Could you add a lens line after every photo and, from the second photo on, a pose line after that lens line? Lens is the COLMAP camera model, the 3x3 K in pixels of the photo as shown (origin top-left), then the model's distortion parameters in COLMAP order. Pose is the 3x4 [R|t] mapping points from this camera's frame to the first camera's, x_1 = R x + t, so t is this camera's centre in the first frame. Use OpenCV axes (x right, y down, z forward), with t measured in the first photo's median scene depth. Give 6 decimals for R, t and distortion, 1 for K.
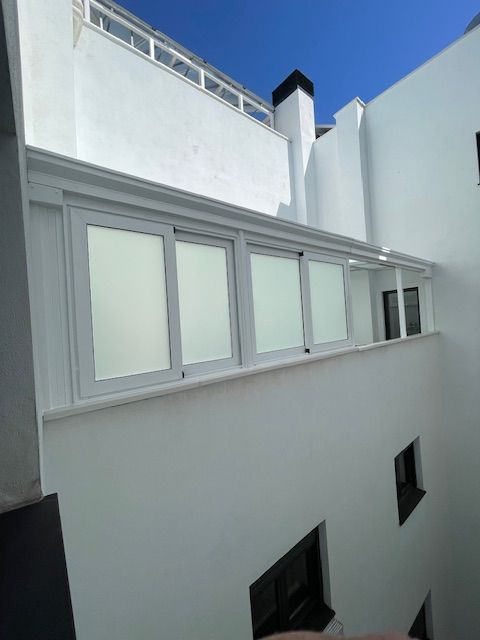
lens RADIAL K [[258.7, 0, 239.9], [0, 258.7, 320.1], [0, 0, 1]] dist [0.001151, 0.000097]
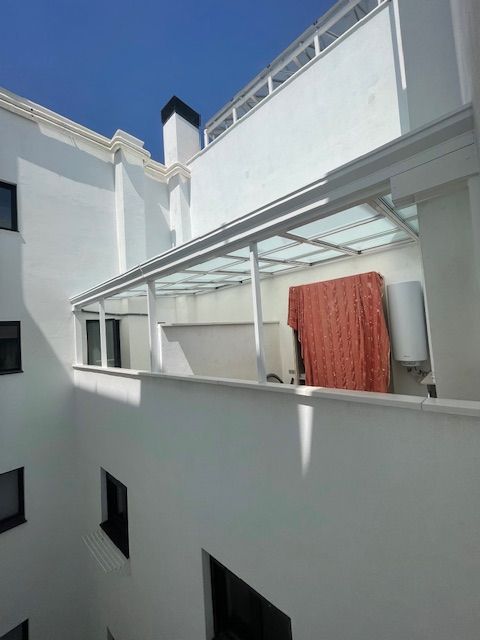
lens RADIAL K [[258.7, 0, 239.9], [0, 258.7, 319.1], [0, 0, 1]] dist [0.001151, 0.000097]
pose [[0.167000, 0.000650, -0.985957, 1.601805], [0.067554, 0.997642, 0.012099, -0.090121], [0.983640, -0.068626, 0.166563, 1.270946]]
